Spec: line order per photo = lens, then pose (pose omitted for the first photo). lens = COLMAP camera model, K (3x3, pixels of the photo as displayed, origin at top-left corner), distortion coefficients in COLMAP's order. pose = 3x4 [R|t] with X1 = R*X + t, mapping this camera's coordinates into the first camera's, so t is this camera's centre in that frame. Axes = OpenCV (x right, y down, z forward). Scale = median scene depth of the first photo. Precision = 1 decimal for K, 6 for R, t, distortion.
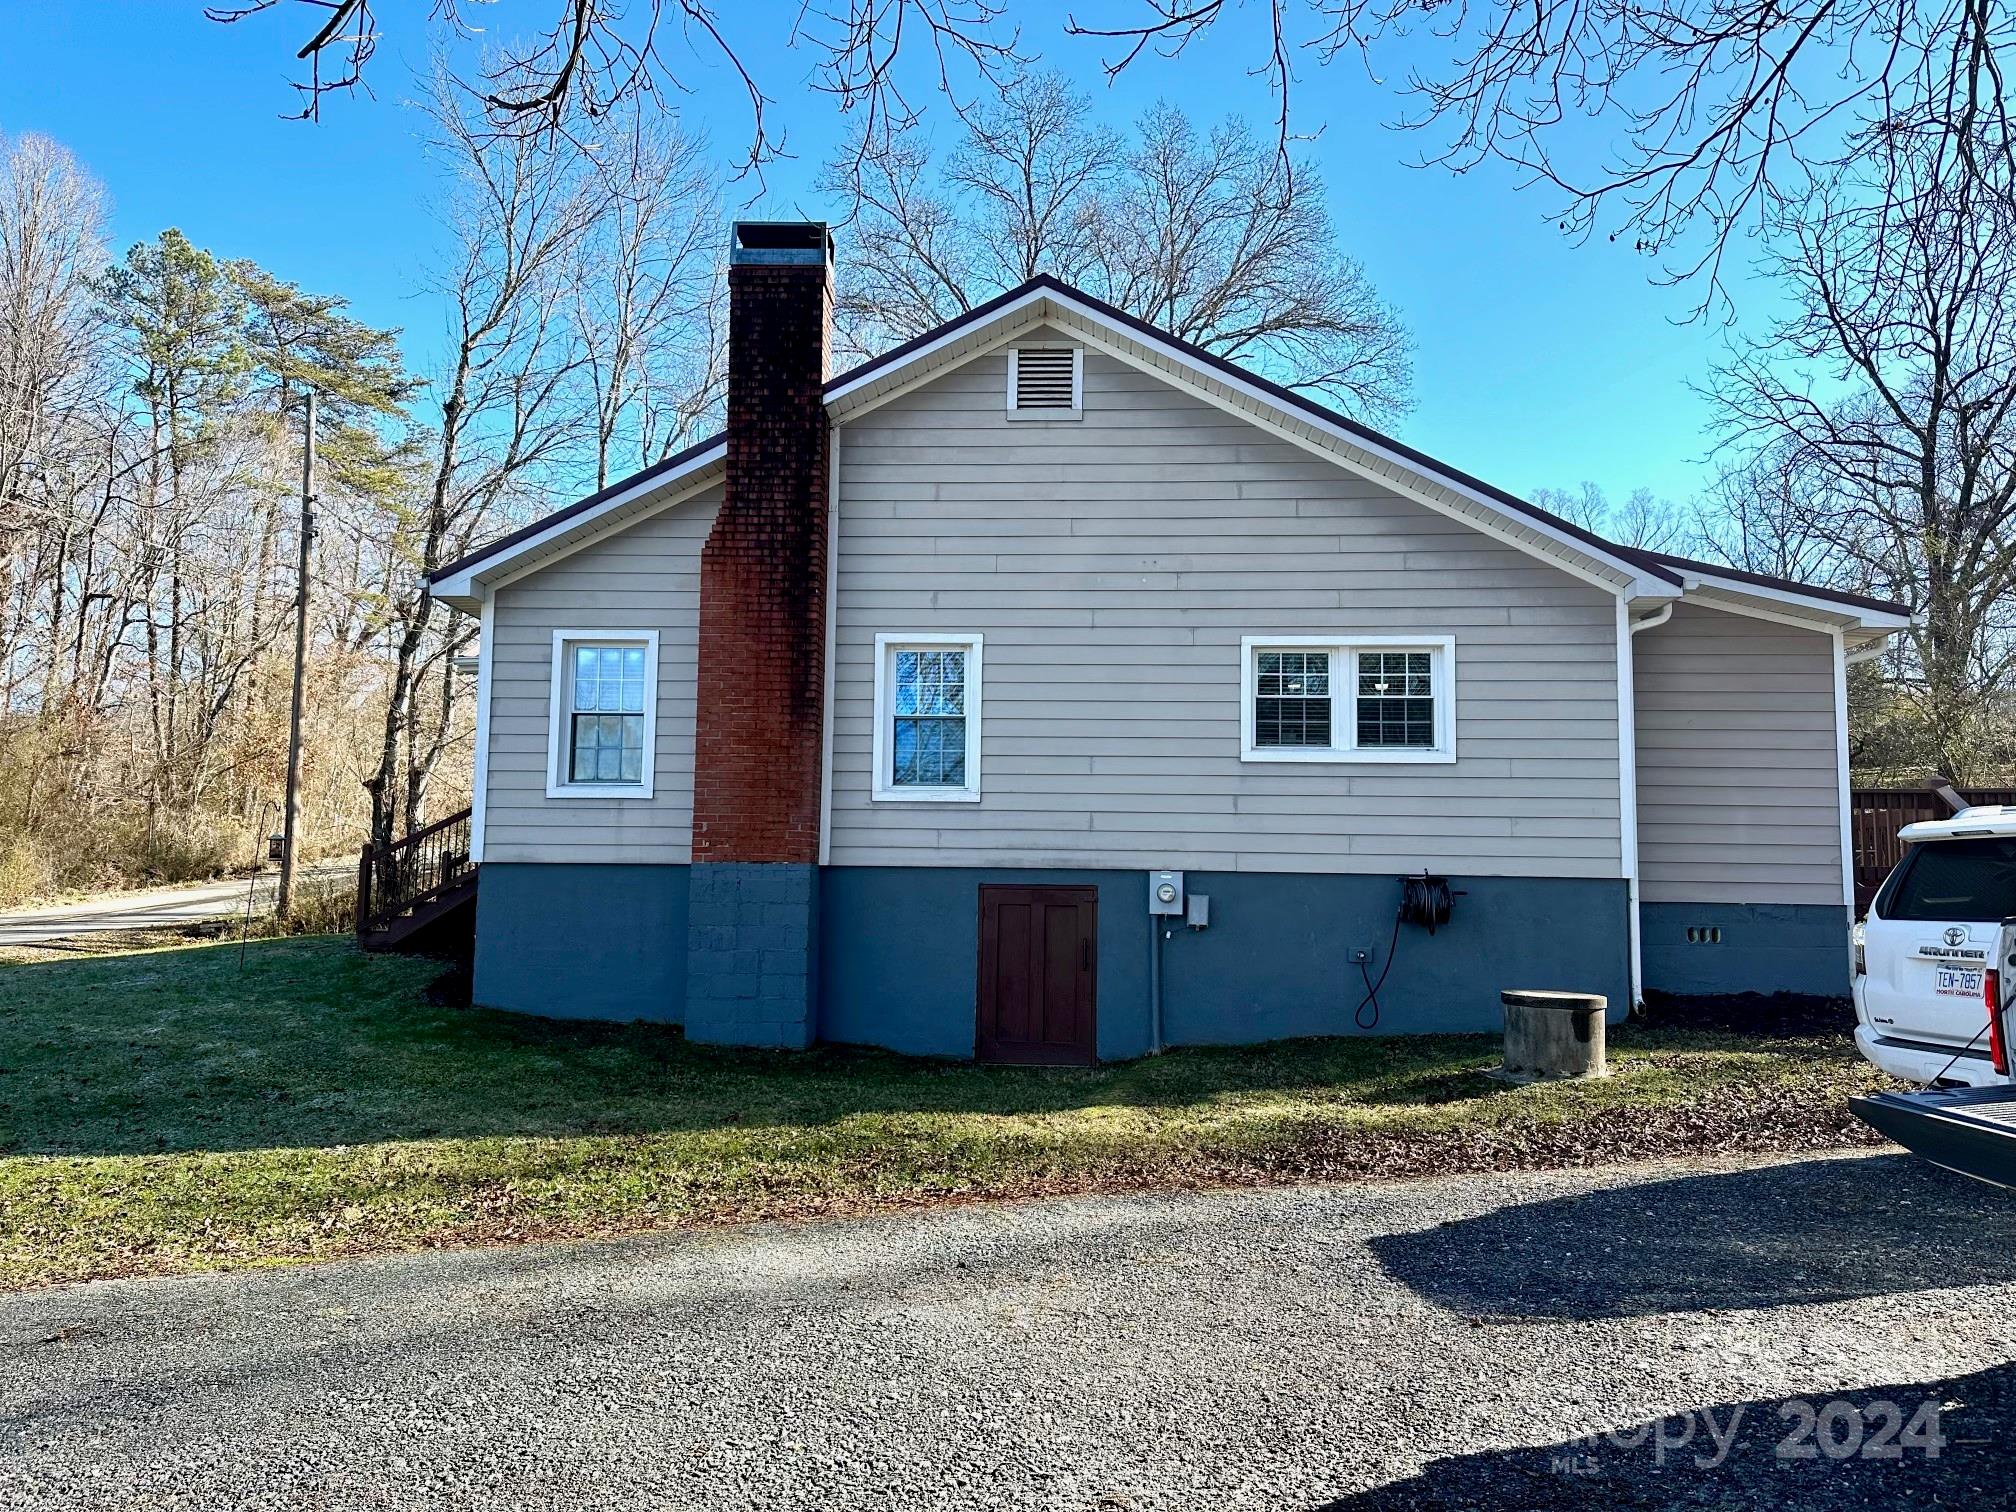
lens RADIAL K [[1458.8, 0, 1010.7], [0, 1458.8, 761.1], [0, 0, 1]] dist [0.017844, -0.000363]
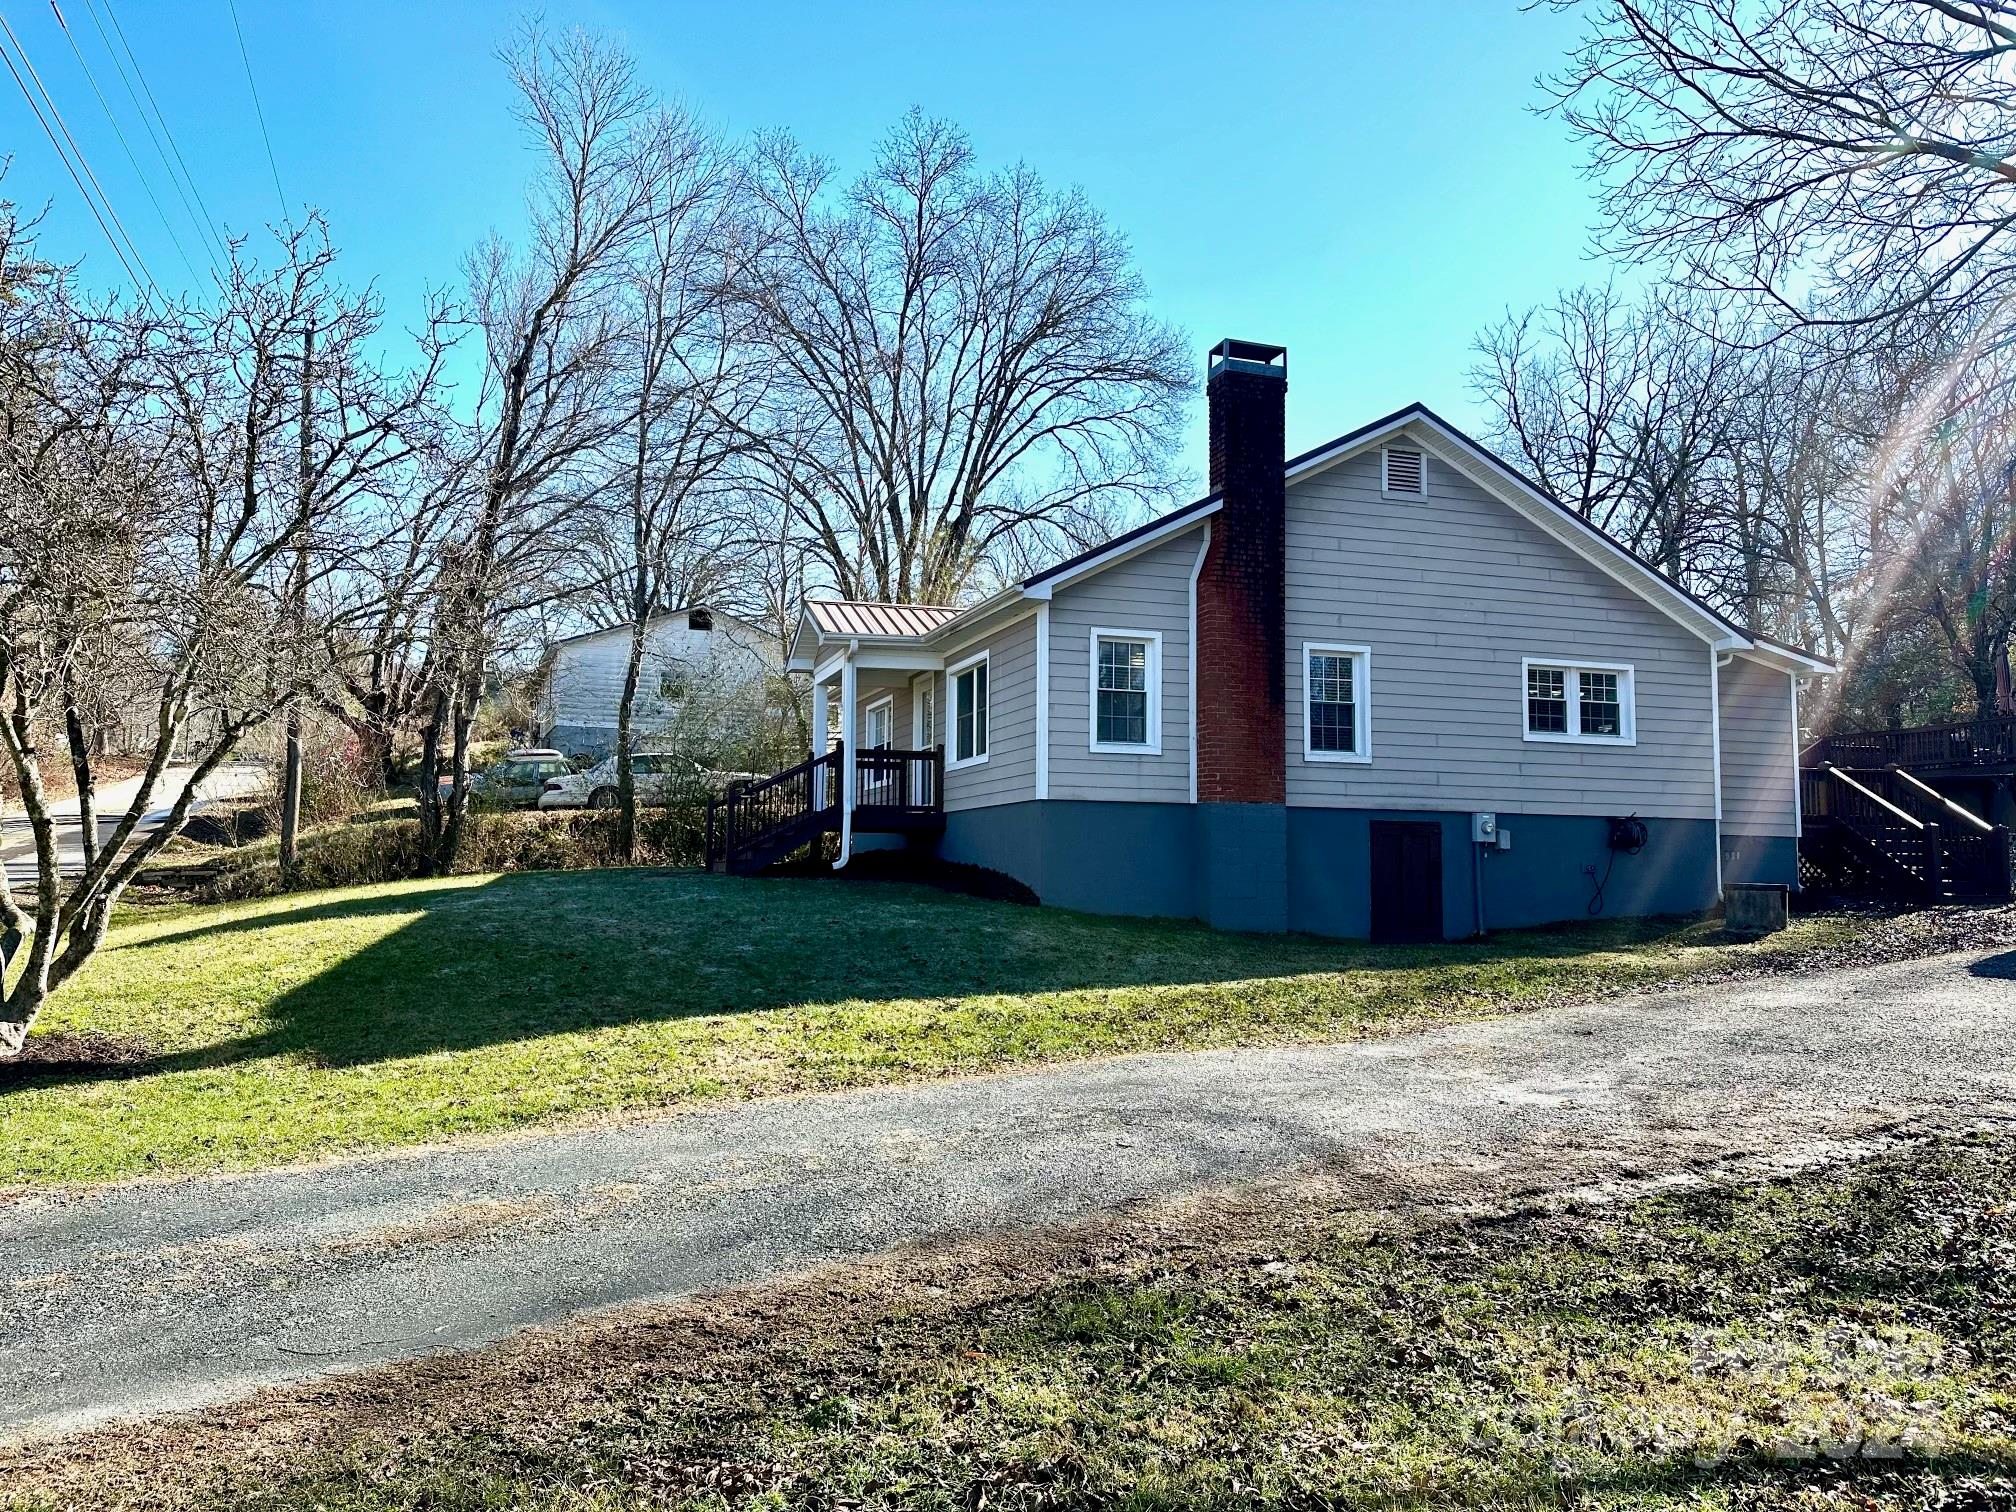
lens RADIAL K [[1458.8, 0, 1002.8], [0, 1458.8, 752.1], [0, 0, 1]] dist [0.017844, -0.000363]
pose [[0.930021, 0.027992, 0.366438, -0.884684], [-0.027949, 0.999595, -0.005425, 0.034637], [-0.366441, -0.005197, 0.930427, -0.203540]]
